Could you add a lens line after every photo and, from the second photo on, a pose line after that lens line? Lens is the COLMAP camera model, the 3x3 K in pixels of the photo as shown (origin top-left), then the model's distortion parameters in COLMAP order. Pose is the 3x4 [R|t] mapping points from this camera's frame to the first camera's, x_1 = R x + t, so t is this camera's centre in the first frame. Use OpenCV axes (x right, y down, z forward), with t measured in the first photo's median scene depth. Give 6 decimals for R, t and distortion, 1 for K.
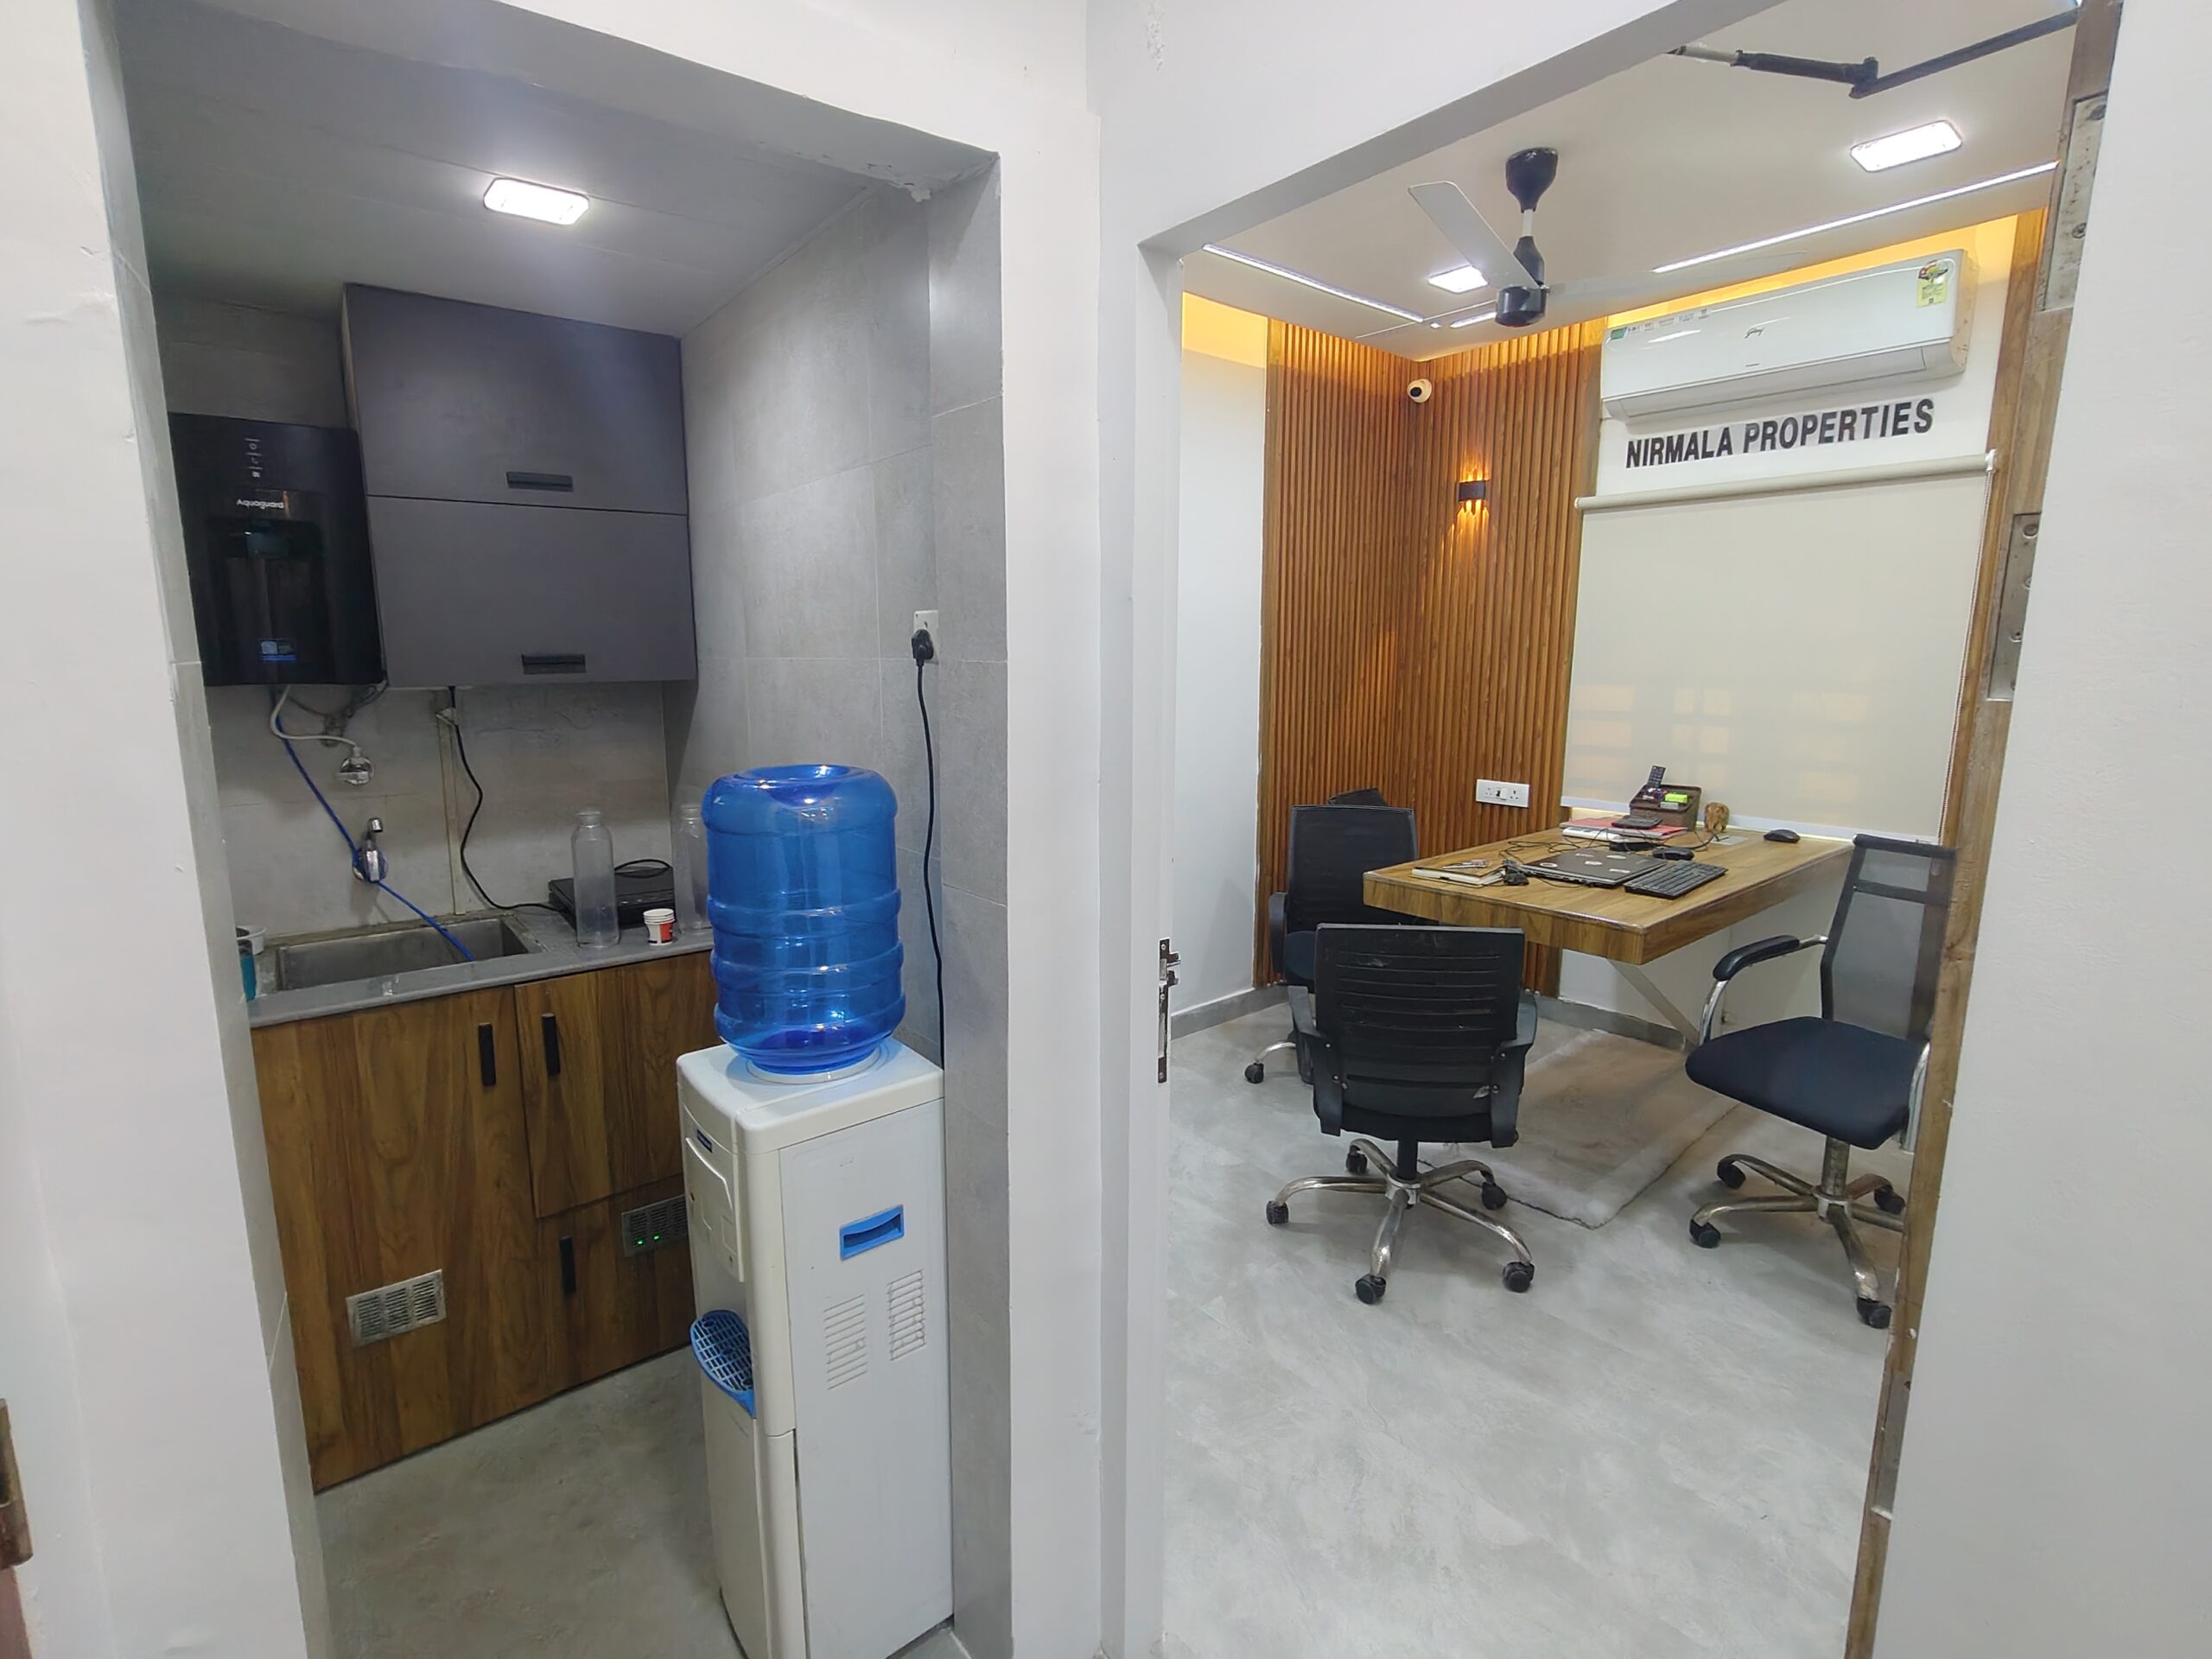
lens RADIAL K [[1038.9, 0, 1101.8], [0, 1038.9, 807.5], [0, 0, 1]] dist [-0.004491, 0.000458]
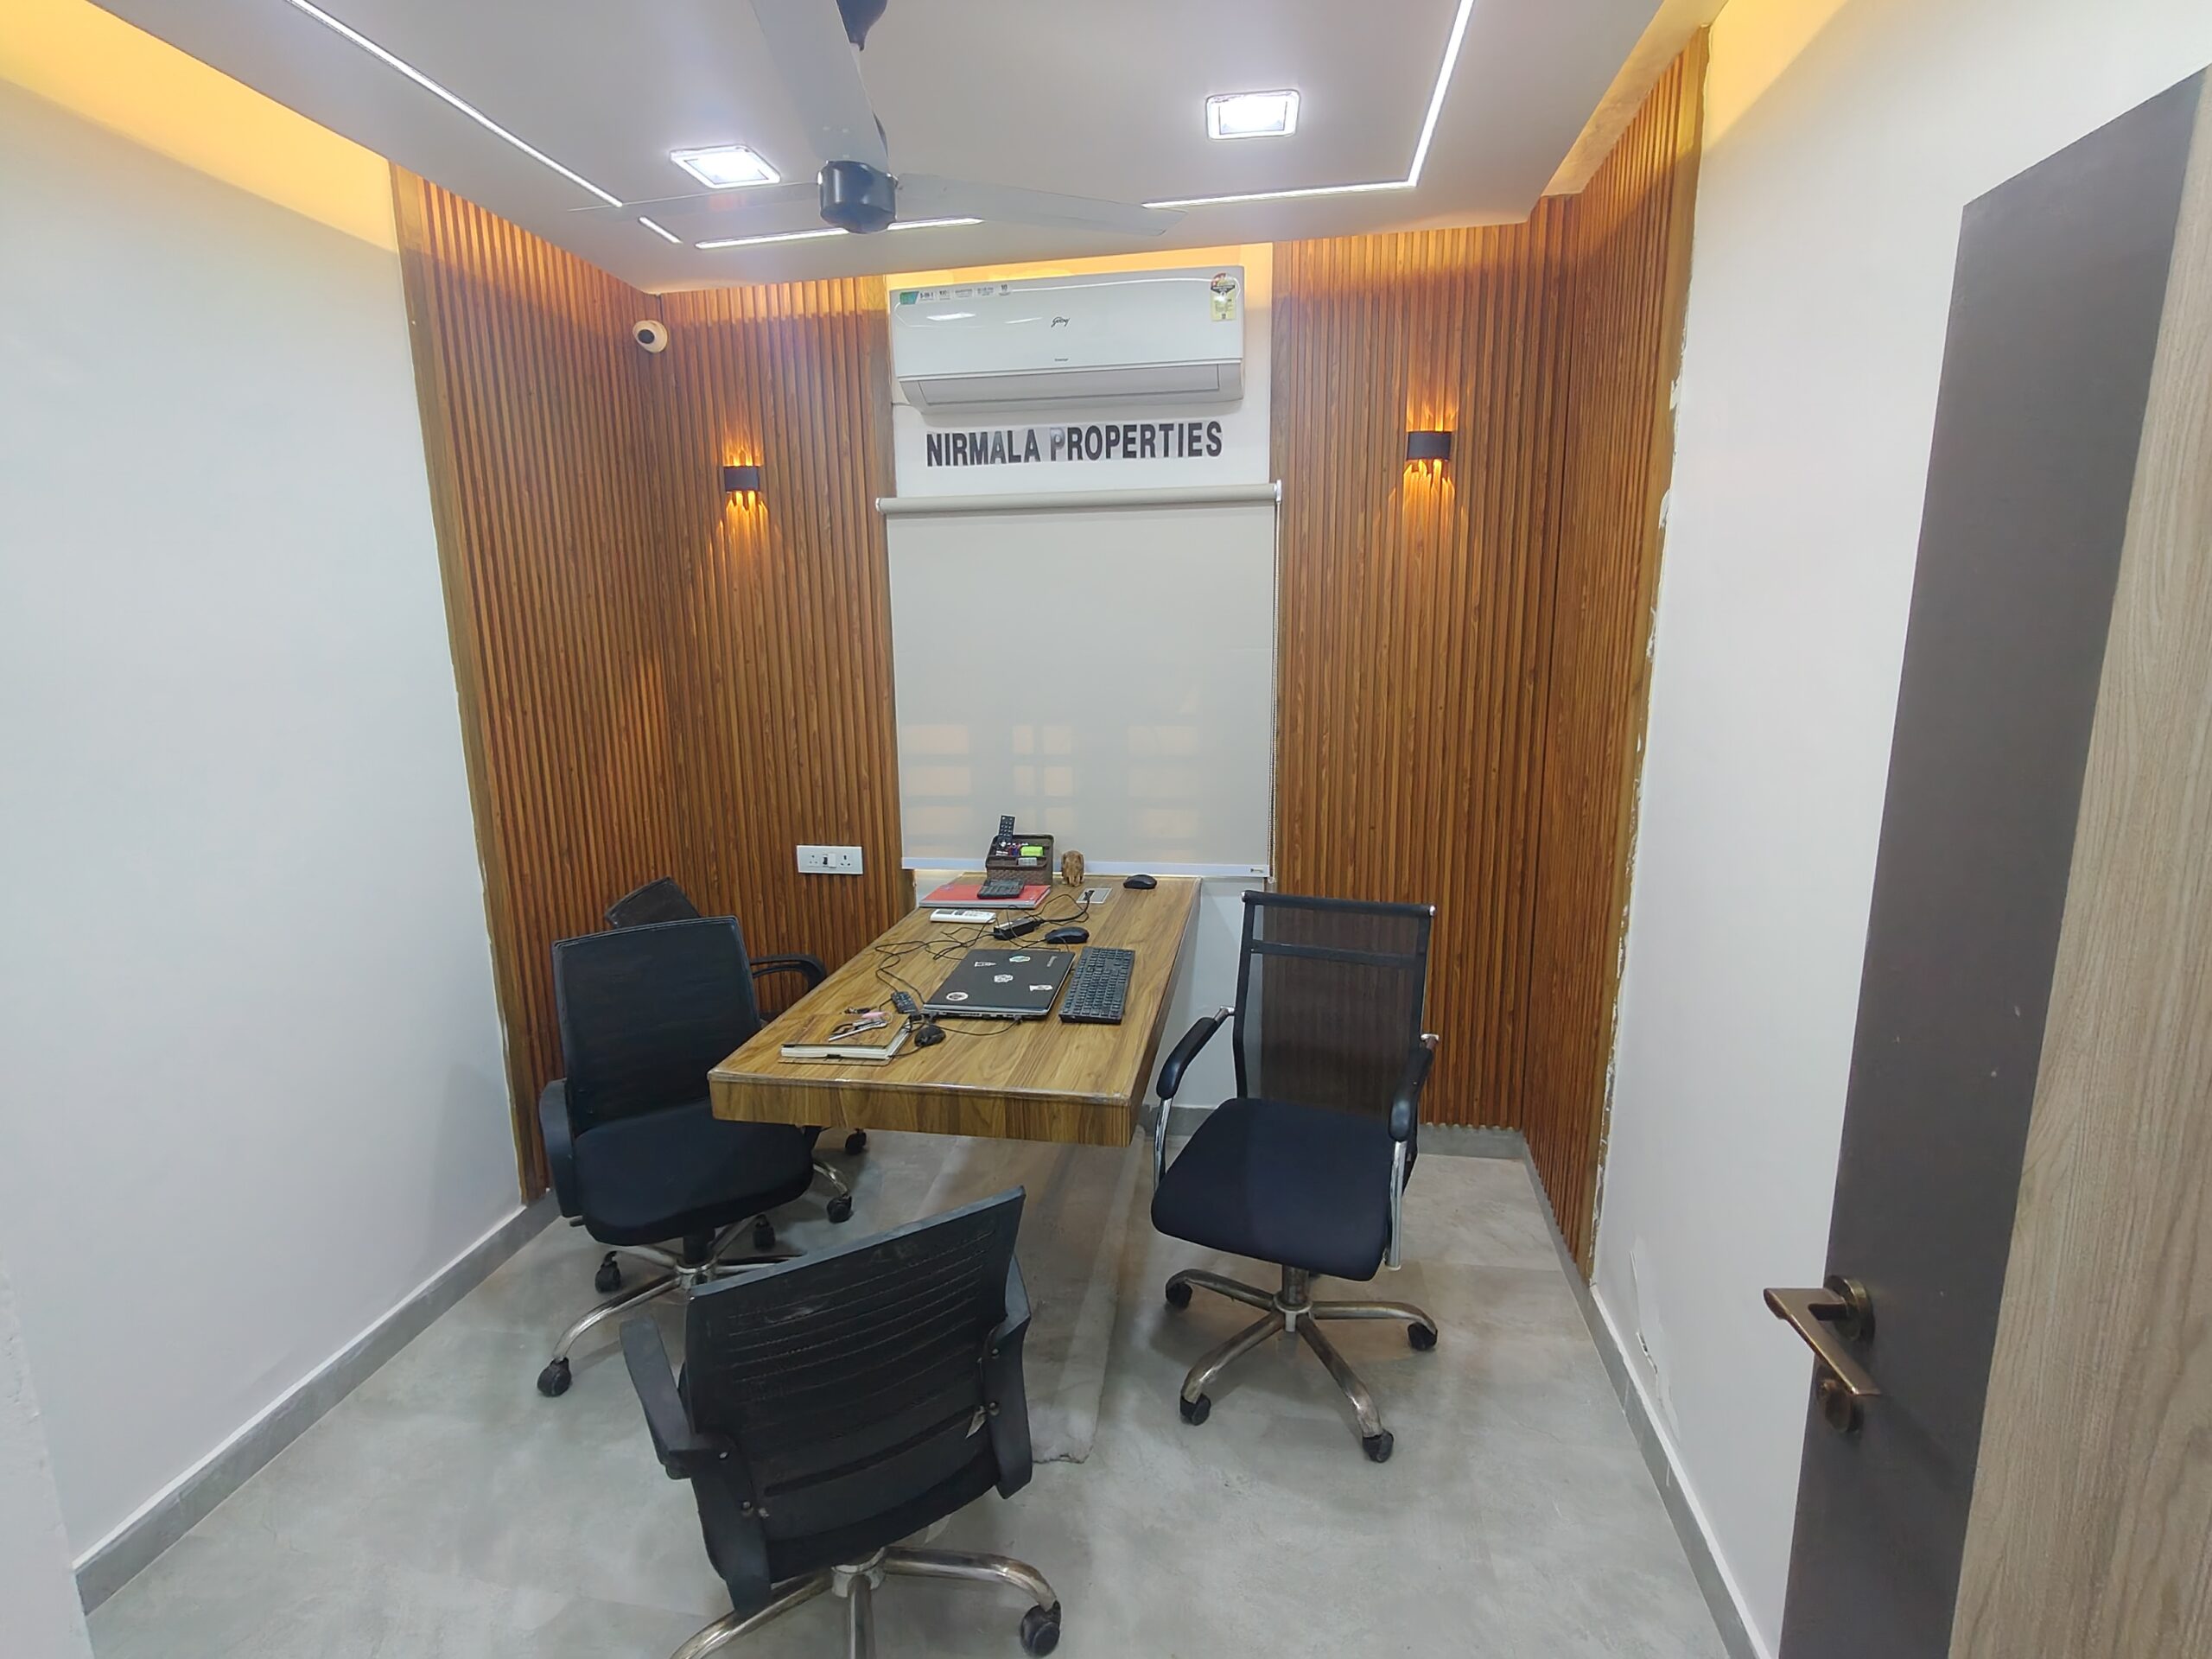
lens RADIAL K [[1038.9, 0, 1107.7], [0, 1038.9, 820.1], [0, 0, 1]] dist [-0.004491, 0.000458]
pose [[0.754413, -0.131068, 0.643182, 0.037254], [0.115929, 0.991064, 0.065983, -0.082760], [-0.646082, 0.024785, 0.762866, 0.274805]]
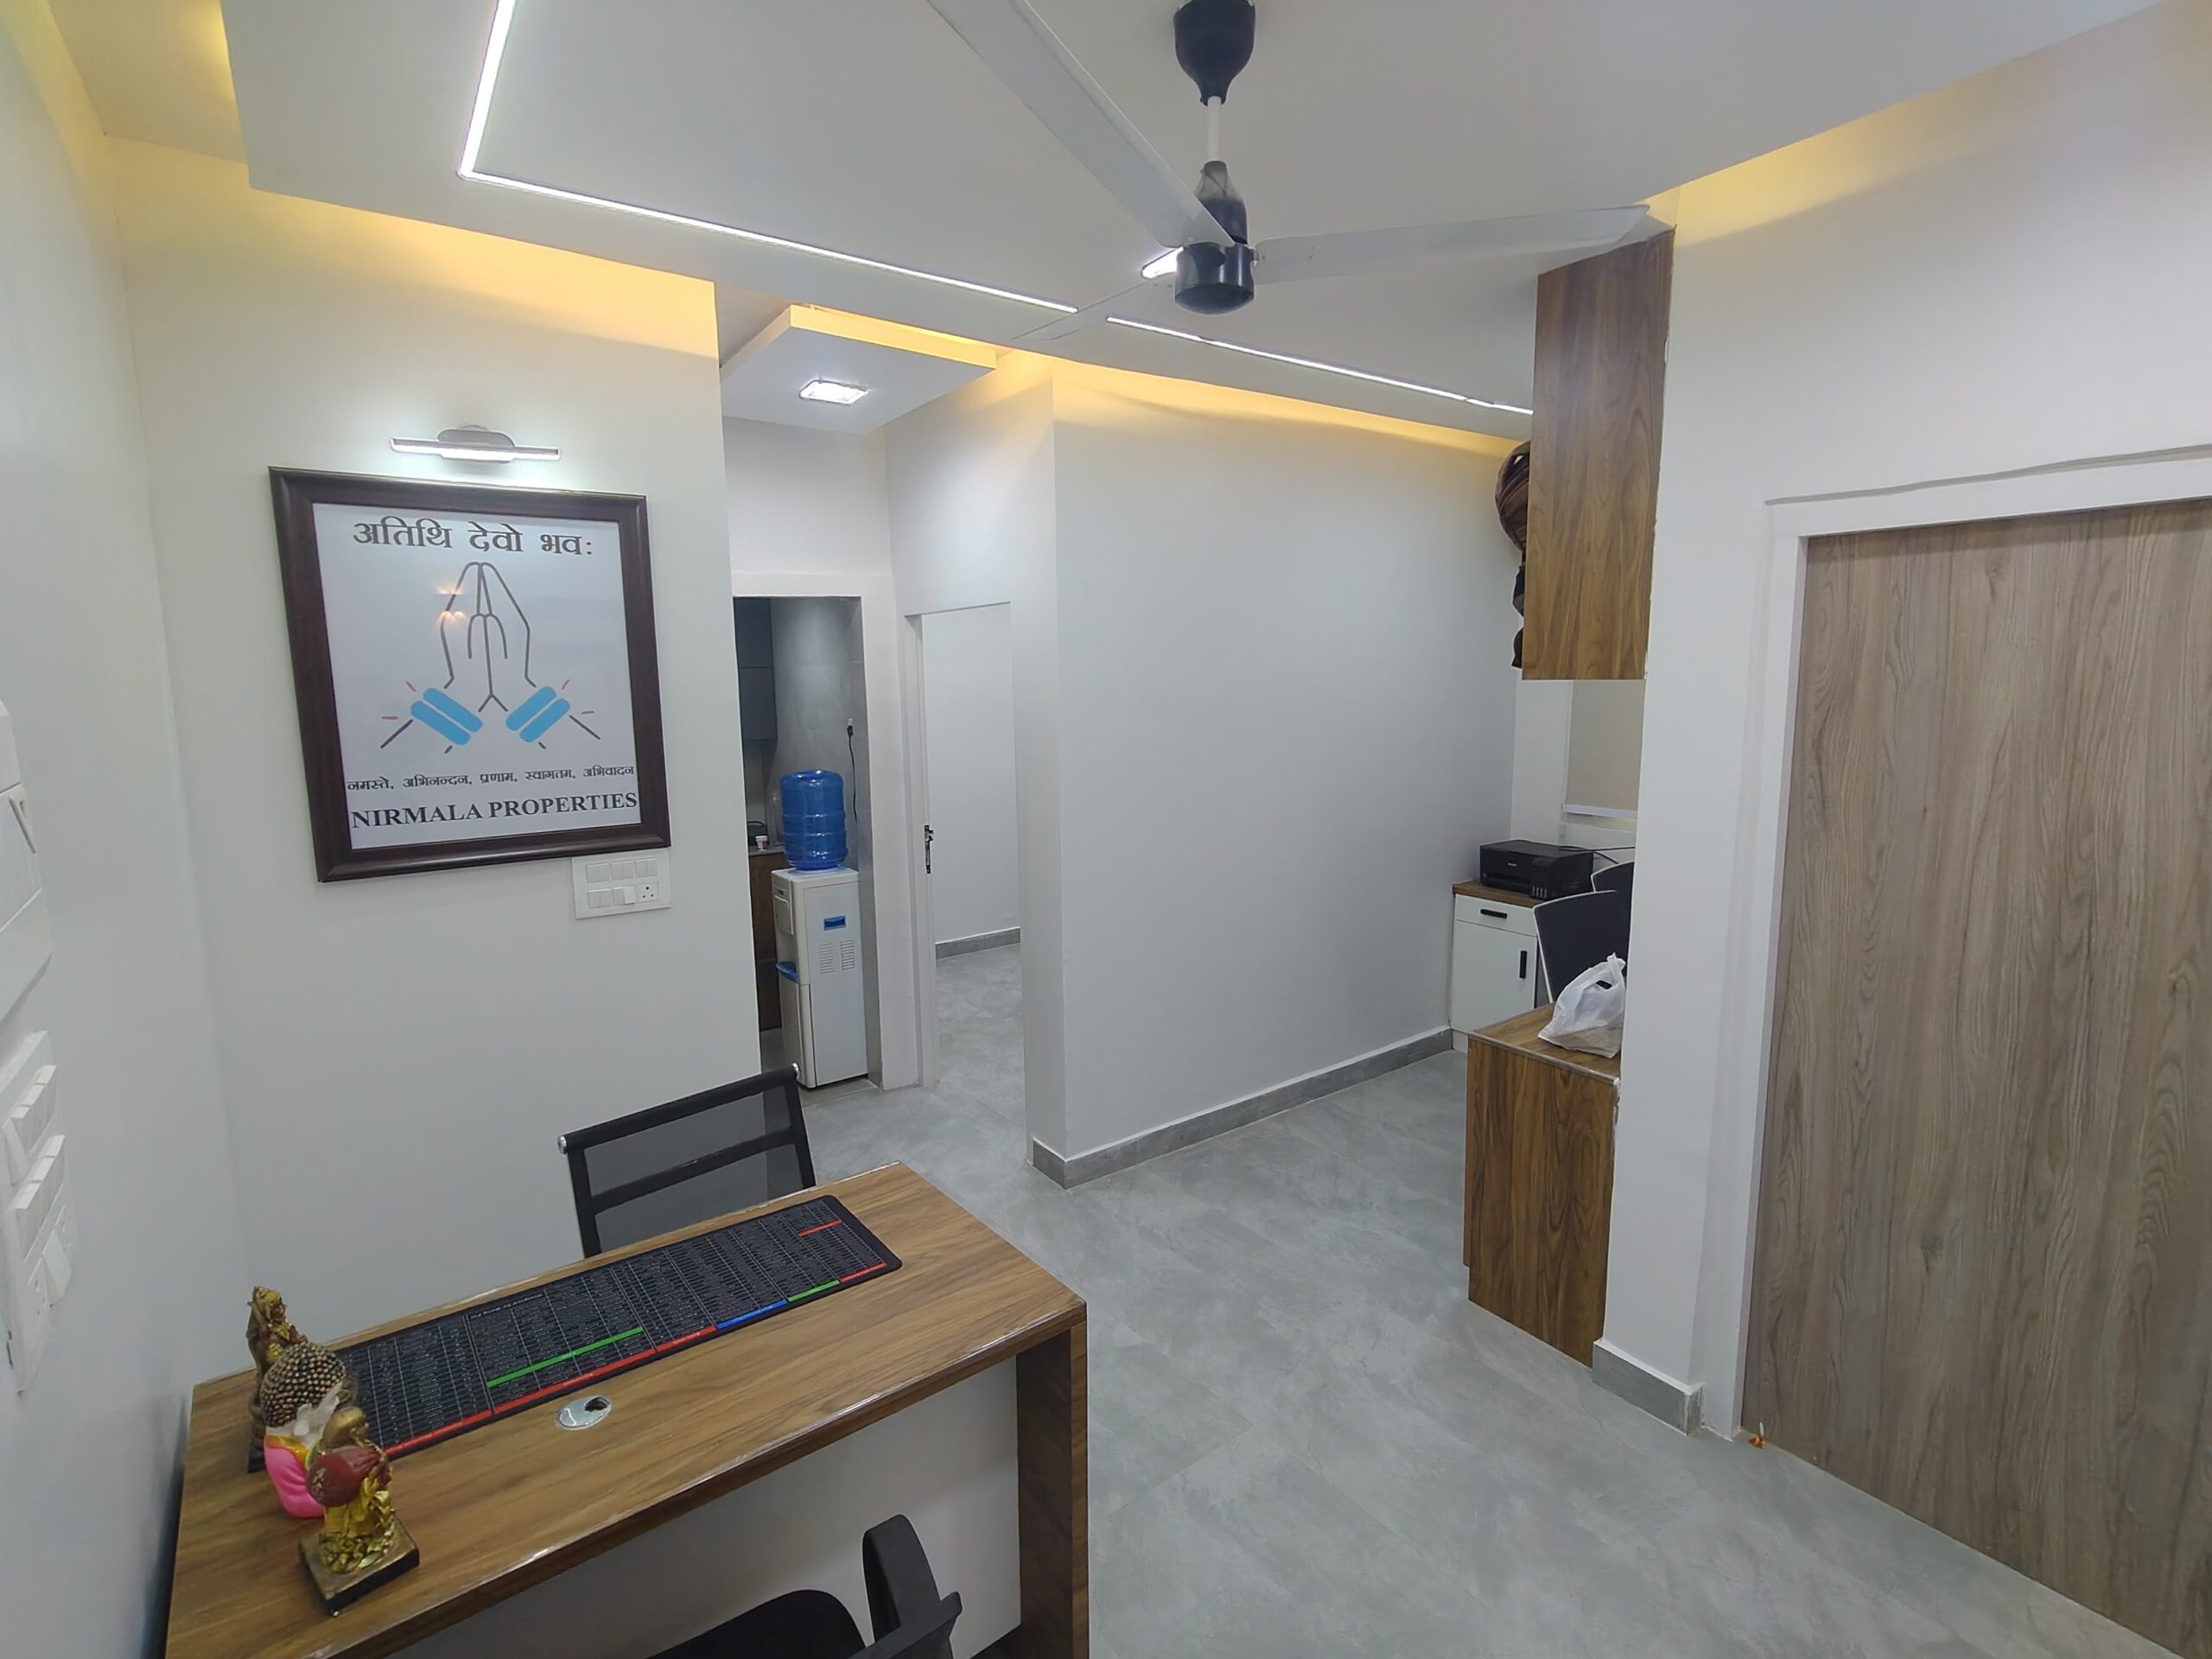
lens RADIAL K [[1038.9, 0, 1096.1], [0, 1038.9, 812.8], [0, 0, 1]] dist [-0.004491, 0.000458]
pose [[0.997482, -0.008242, -0.070433, 0.903615], [0.007031, 0.999823, -0.017431, 0.172074], [0.070564, 0.016892, 0.997364, -2.362311]]
